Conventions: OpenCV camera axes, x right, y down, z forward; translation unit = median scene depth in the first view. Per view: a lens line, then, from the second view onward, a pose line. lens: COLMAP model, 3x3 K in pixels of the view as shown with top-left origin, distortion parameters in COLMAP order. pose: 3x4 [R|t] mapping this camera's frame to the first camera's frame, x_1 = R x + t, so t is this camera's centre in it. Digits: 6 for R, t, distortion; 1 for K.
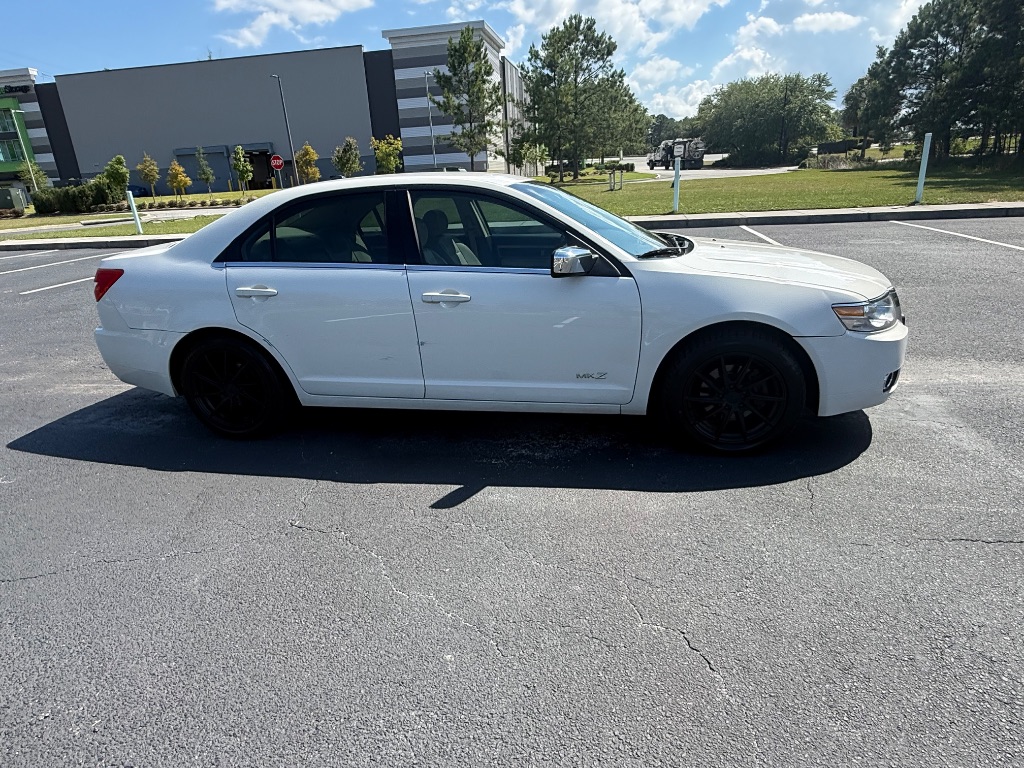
lens RADIAL K [[607.9, 0, 518.6], [0, 607.9, 382.5], [0, 0, 1]] dist [0.000501, 0.001689]
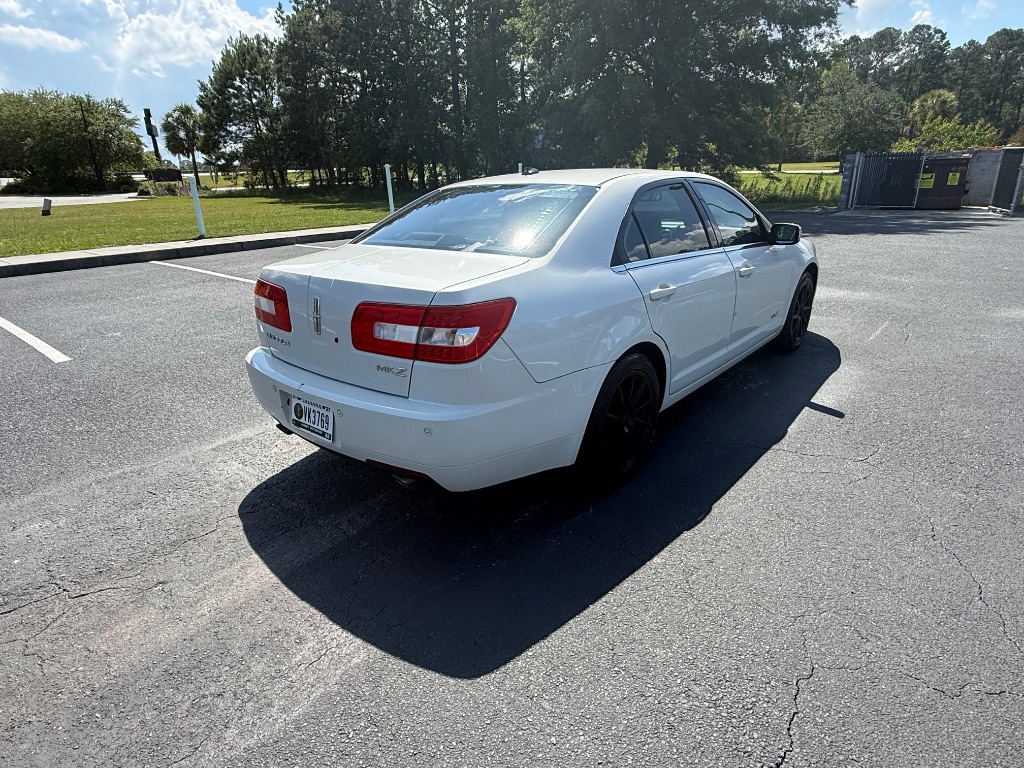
lens RADIAL K [[607.9, 0, 518.6], [0, 607.9, 382.5], [0, 0, 1]] dist [0.000501, 0.001689]
pose [[0.460443, -0.247676, 0.852437, -0.131437], [0.288930, 0.949812, 0.119903, -0.018922], [-0.839352, 0.191086, 0.508895, 0.075089]]
